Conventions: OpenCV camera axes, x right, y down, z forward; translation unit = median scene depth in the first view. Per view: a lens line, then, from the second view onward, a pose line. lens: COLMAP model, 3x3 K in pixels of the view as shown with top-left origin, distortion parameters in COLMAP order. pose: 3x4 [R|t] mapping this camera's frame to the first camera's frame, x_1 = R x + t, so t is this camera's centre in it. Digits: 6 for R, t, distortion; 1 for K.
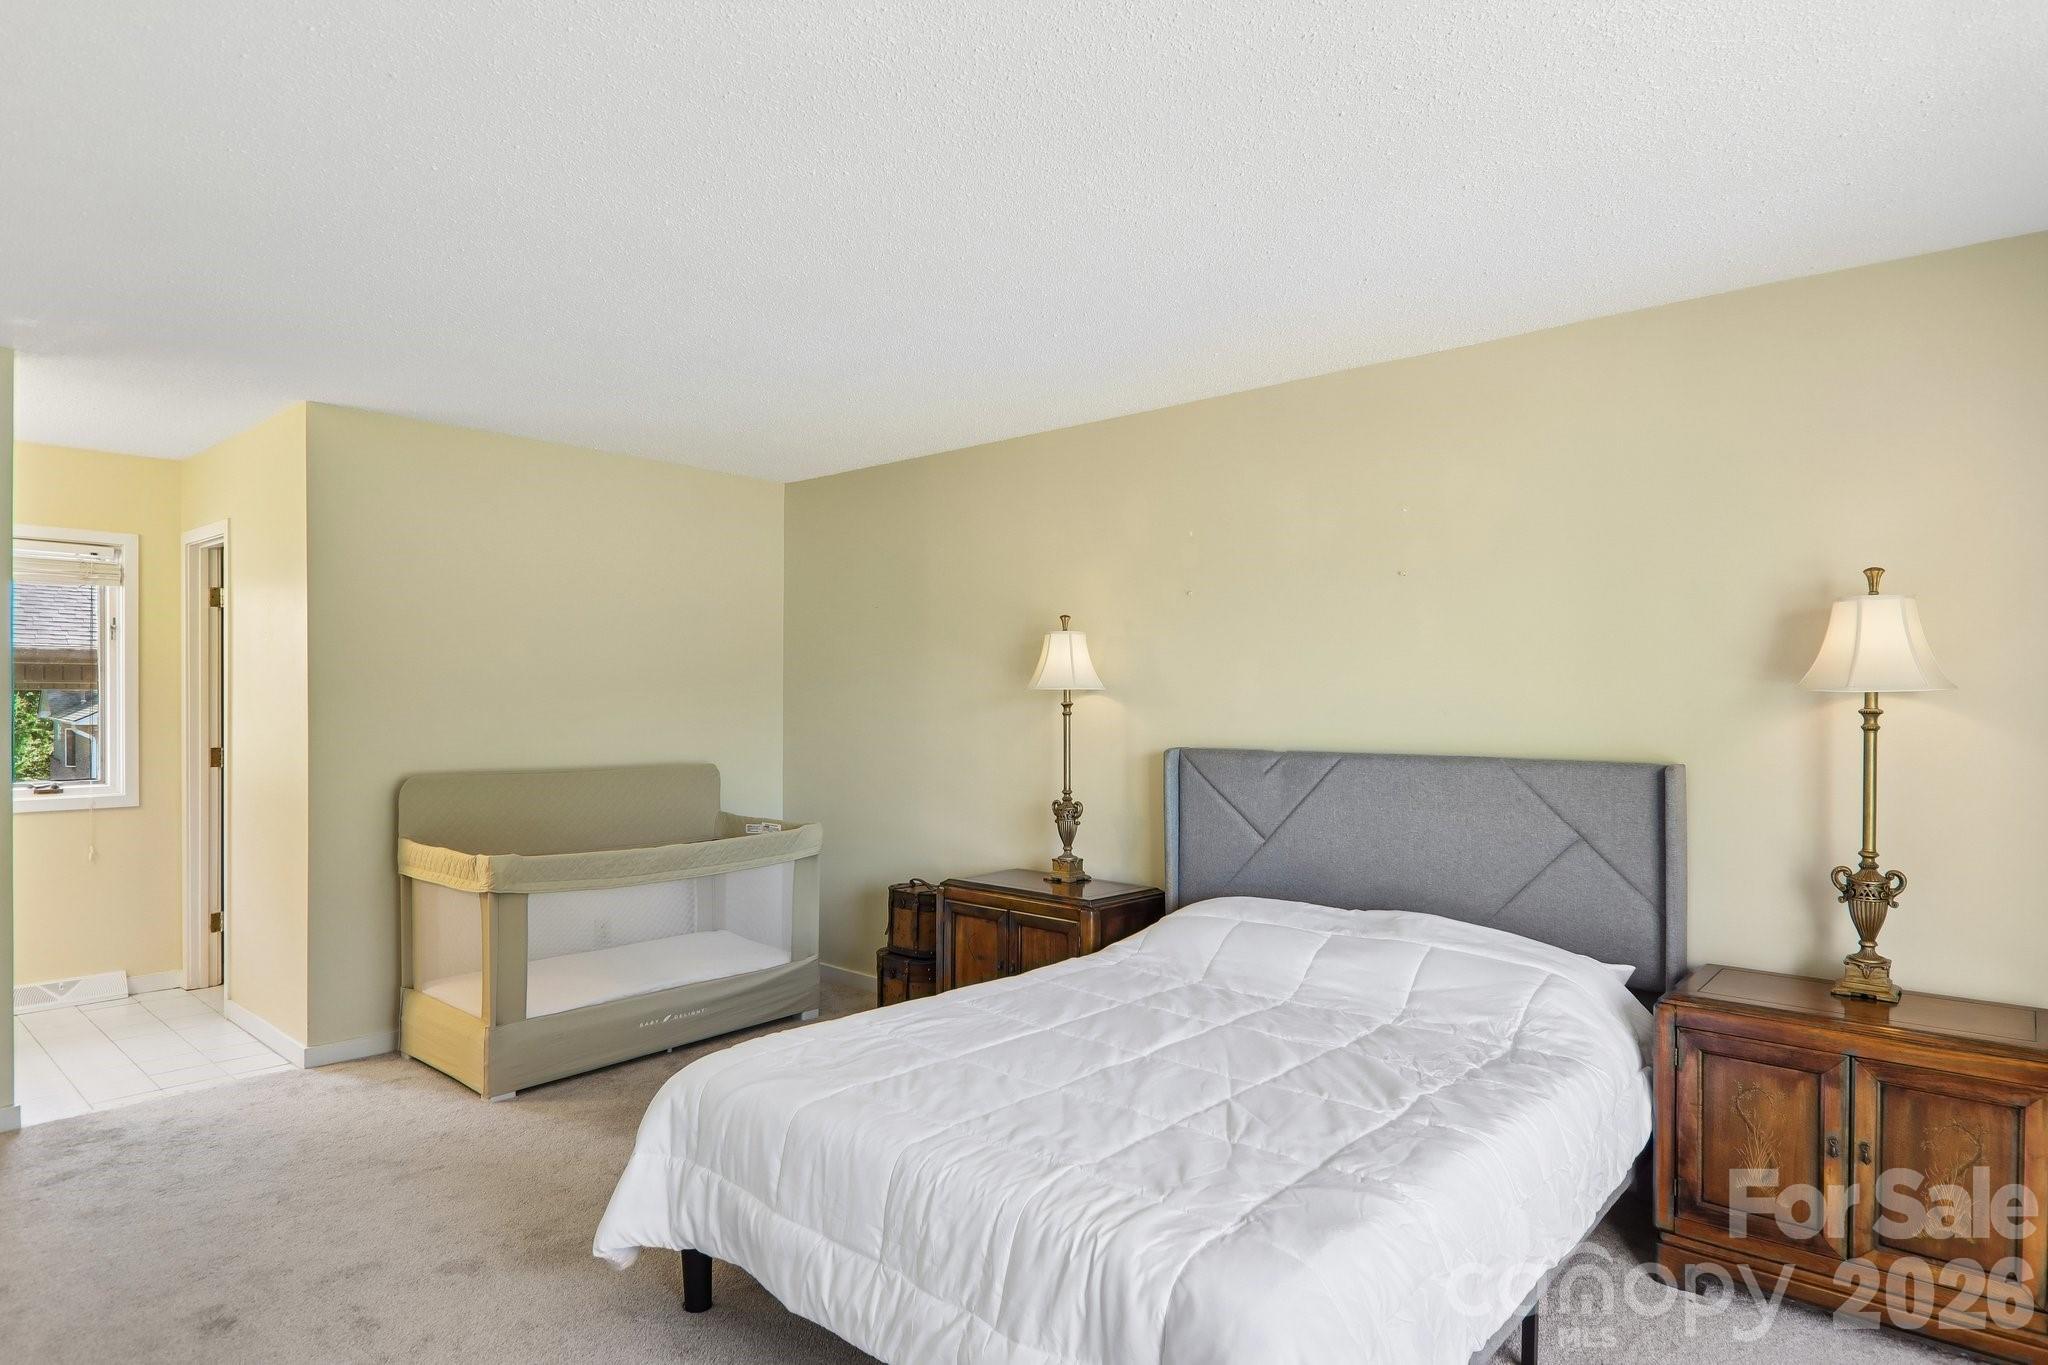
lens RADIAL K [[1150.2, 0, 1019.8], [0, 1150.2, 699.0], [0, 0, 1]] dist [-0.000563, -0.007523]
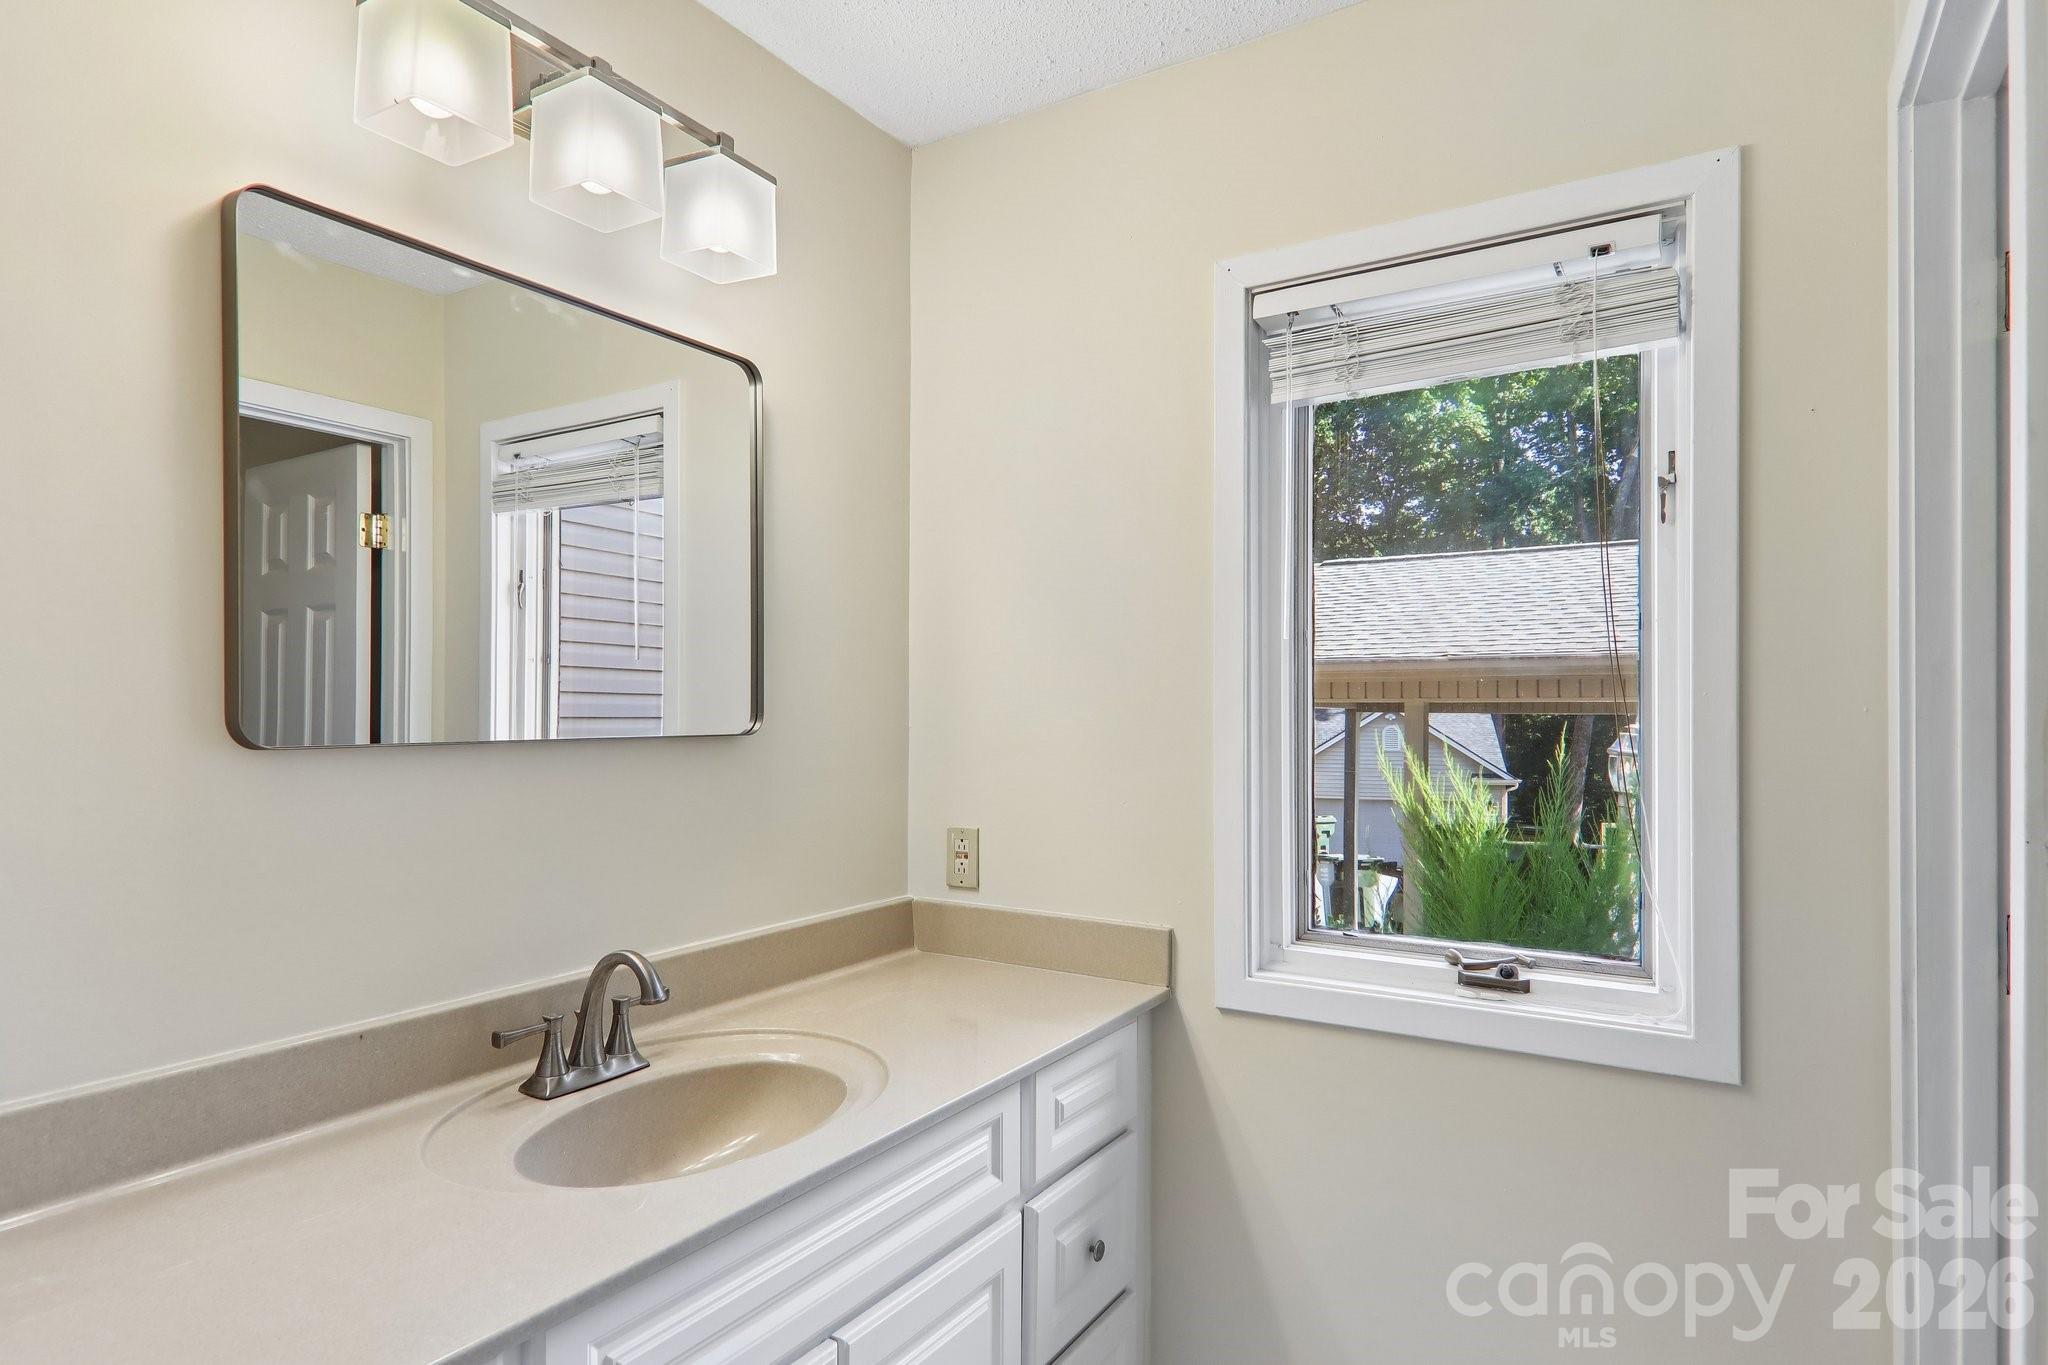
lens RADIAL K [[1150.2, 0, 1023.3], [0, 1150.2, 694.1], [0, 0, 1]] dist [-0.000563, -0.007523]
pose [[0.186854, -0.015455, -0.982266, -0.528457], [-0.000176, 0.999876, -0.015765, 0.000558], [0.982388, 0.003119, 0.186828, 0.785199]]
